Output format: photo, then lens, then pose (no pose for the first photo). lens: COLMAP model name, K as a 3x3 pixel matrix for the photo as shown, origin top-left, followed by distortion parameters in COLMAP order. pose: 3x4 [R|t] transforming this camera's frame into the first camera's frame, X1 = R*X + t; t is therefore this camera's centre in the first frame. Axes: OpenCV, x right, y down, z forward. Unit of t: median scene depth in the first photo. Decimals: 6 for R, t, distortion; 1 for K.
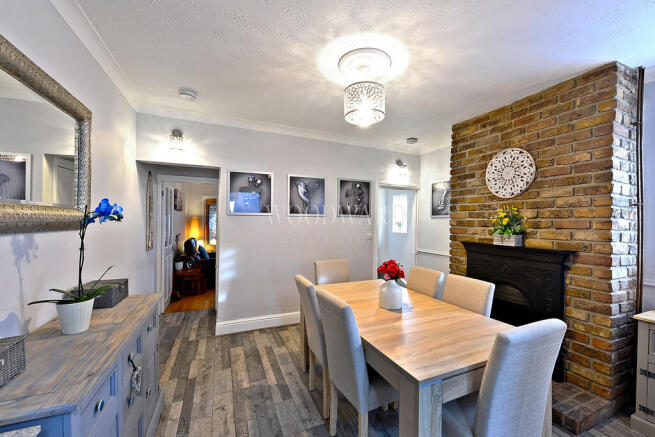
lens RADIAL K [[265.9, 0, 336.3], [0, 265.9, 220.4], [0, 0, 1]] dist [-0.003269, -0.000204]
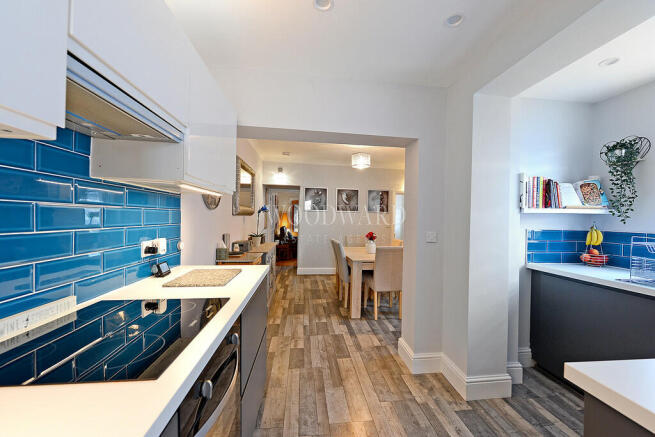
lens RADIAL K [[265.9, 0, 336.3], [0, 265.9, 220.4], [0, 0, 1]] dist [-0.003269, -0.000204]
pose [[0.959835, 0.014089, -0.280210, 0.299827], [-0.012271, 0.999891, 0.008240, 0.023756], [0.280296, -0.004471, 0.959903, -0.652195]]
